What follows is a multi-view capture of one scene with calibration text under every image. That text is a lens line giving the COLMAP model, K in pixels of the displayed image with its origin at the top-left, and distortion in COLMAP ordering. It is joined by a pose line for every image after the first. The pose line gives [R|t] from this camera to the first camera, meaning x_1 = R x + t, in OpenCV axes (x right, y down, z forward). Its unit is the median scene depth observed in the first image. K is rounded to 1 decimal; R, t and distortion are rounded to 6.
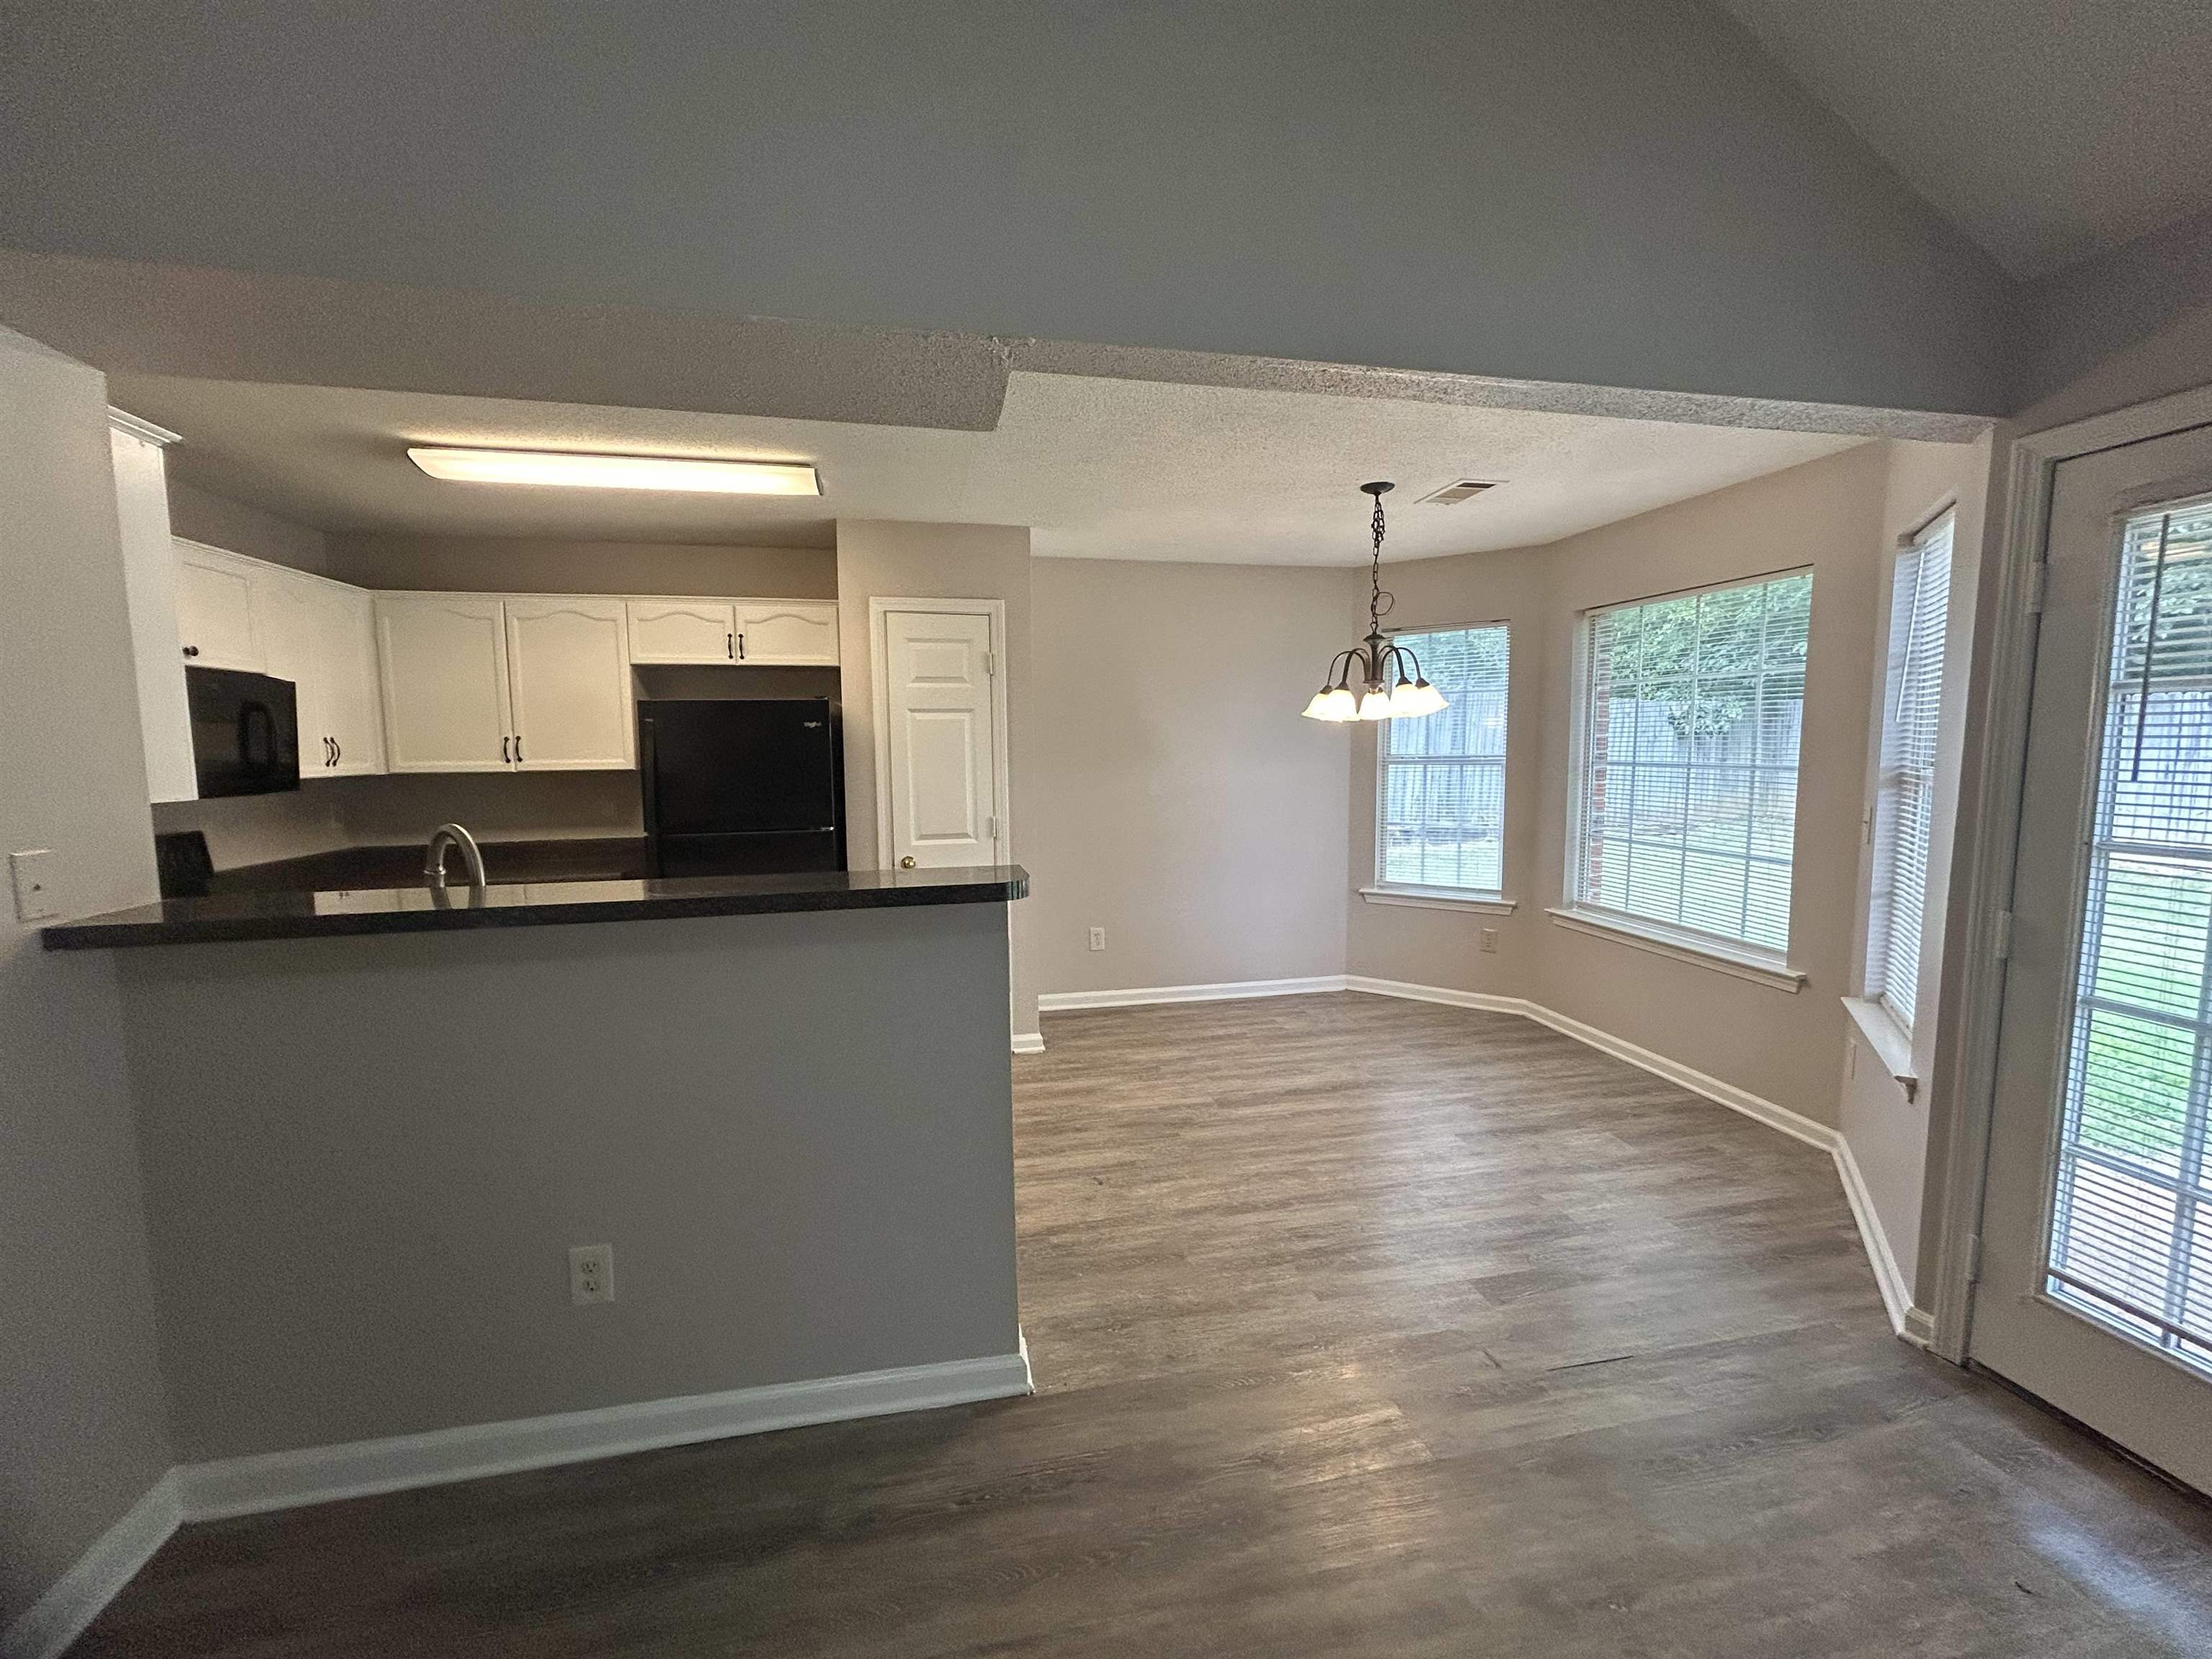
lens RADIAL K [[880.9, 0, 1106.0], [0, 880.9, 829.5], [0, 0, 1]] dist [-0.102747, -0.000005]
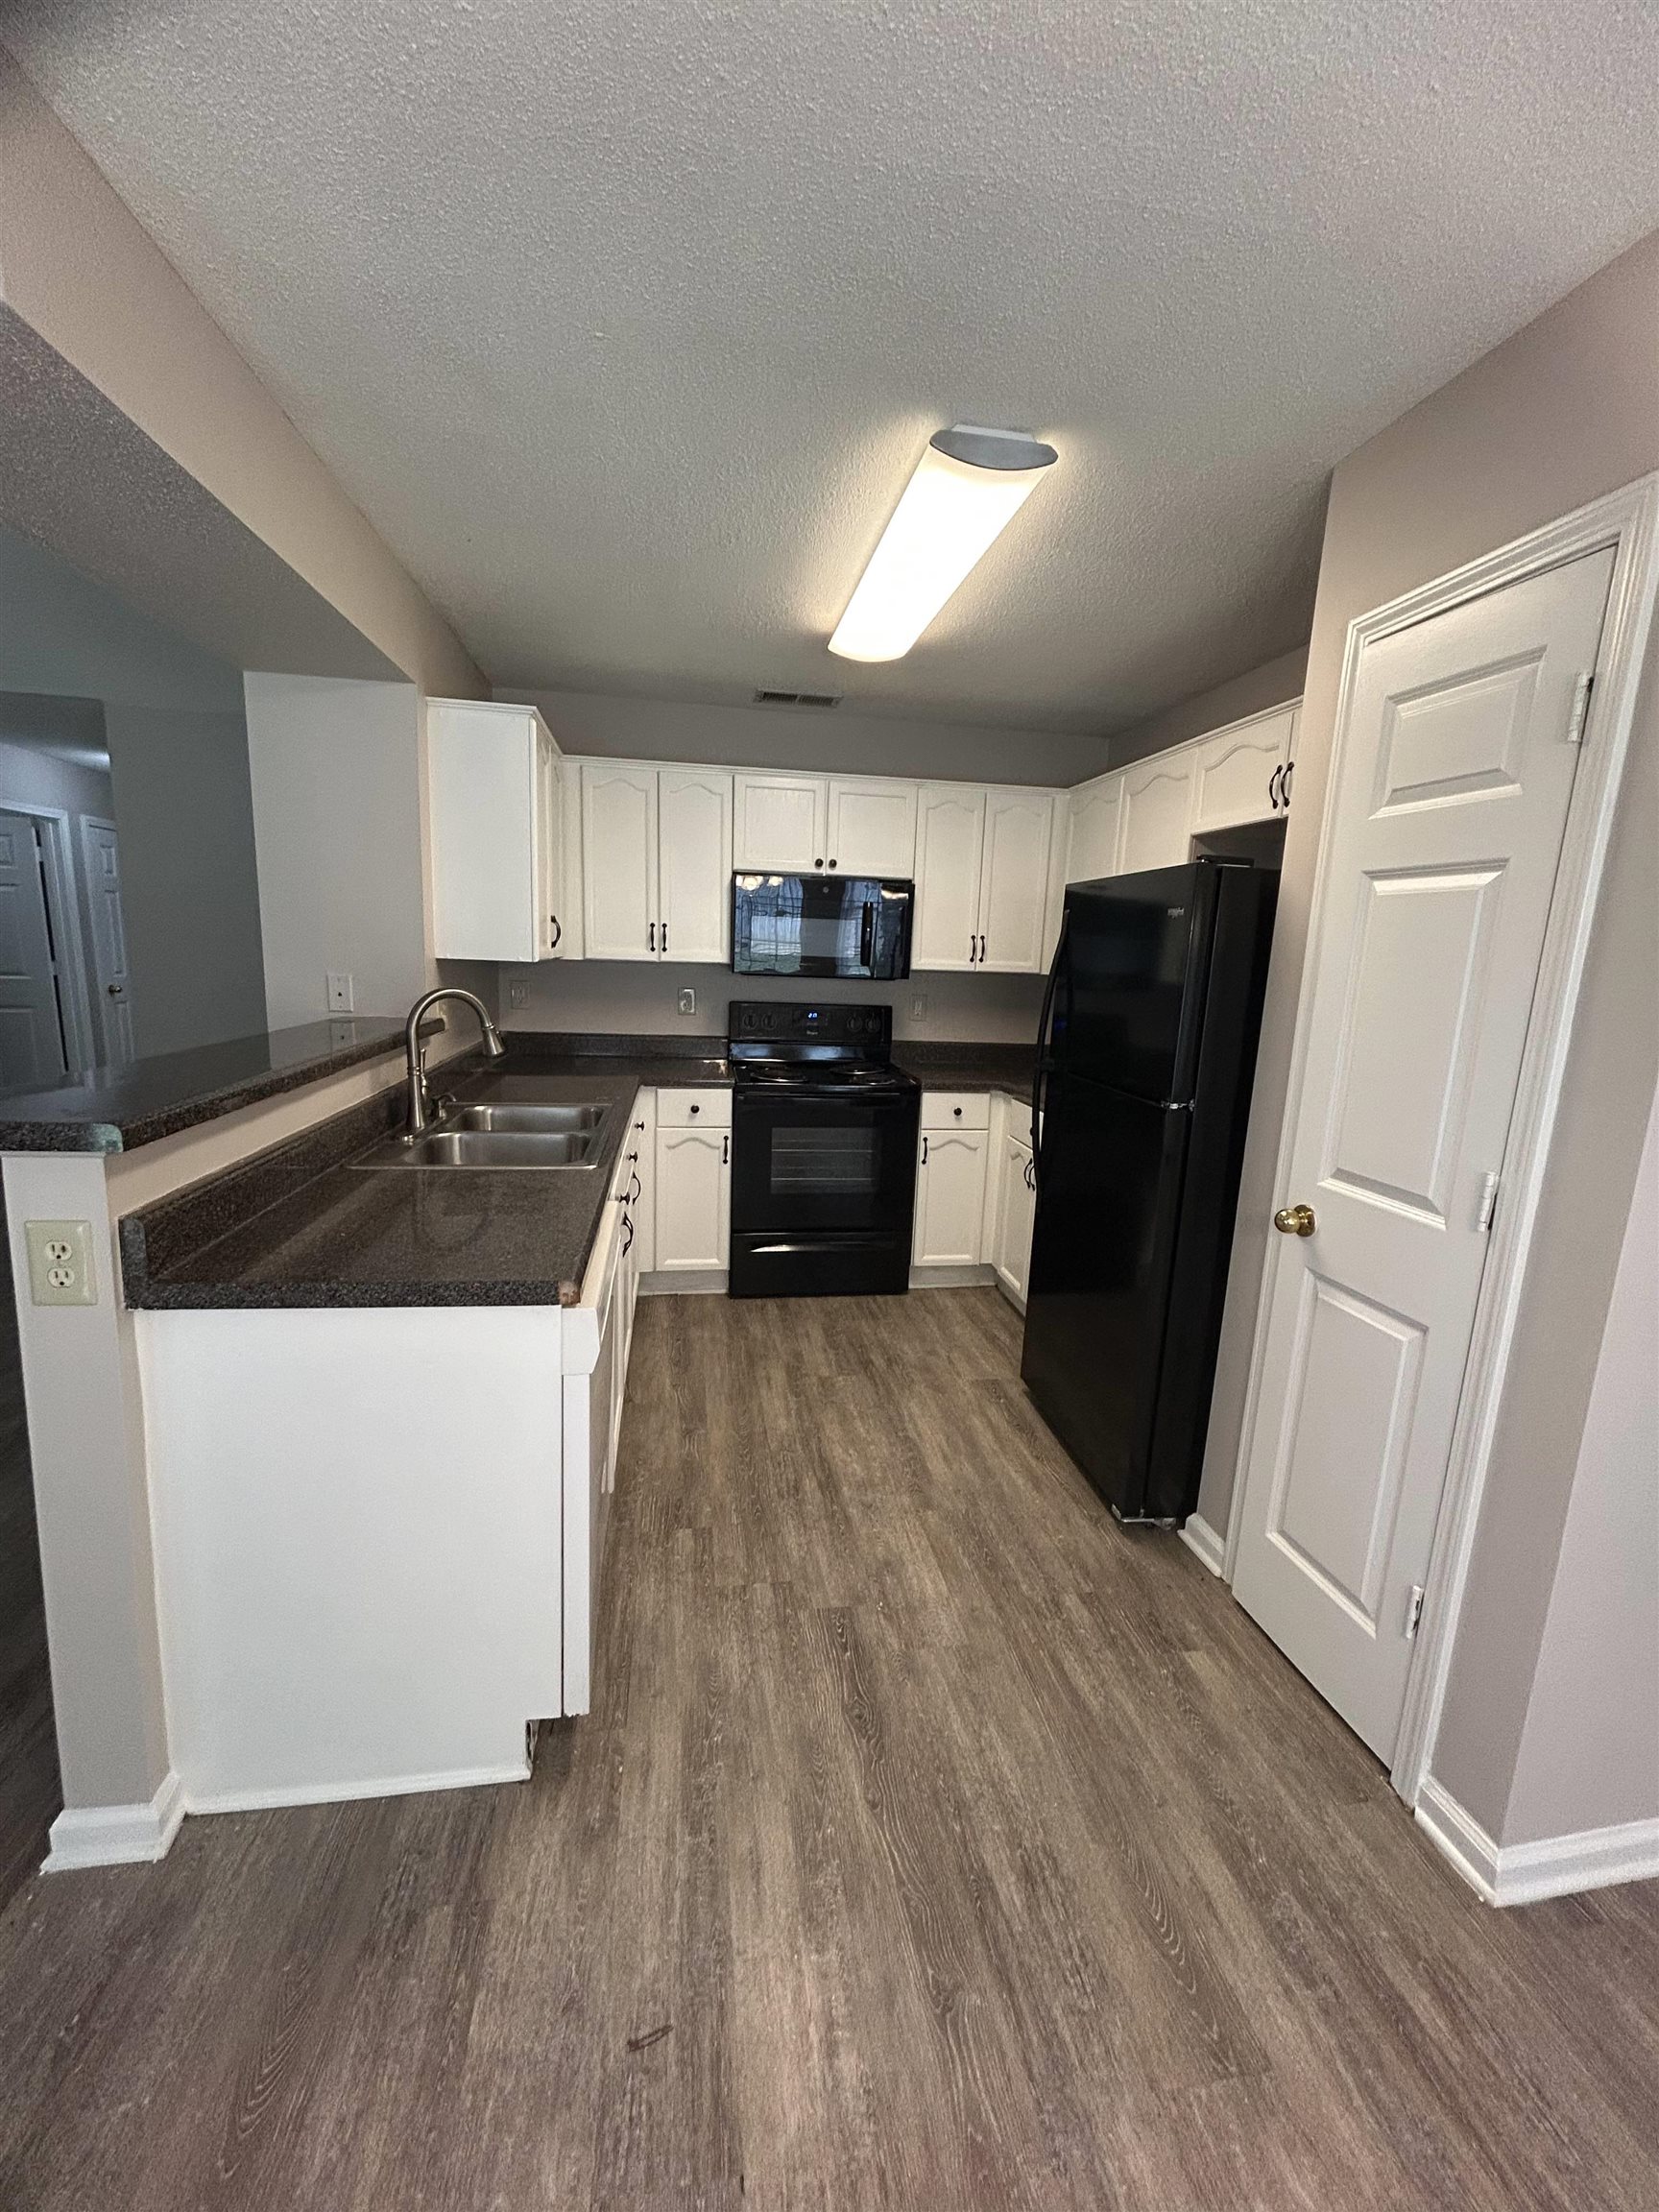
lens RADIAL K [[885.2, 0, 836.2], [0, 885.2, 1096.7], [0, 0, 1]] dist [-0.000354, 0.000281]
pose [[-0.058286, 0.167316, -0.984179, 0.259532], [-0.127832, 0.976488, 0.173579, -0.082798], [0.990082, 0.135927, -0.035527, 0.858516]]
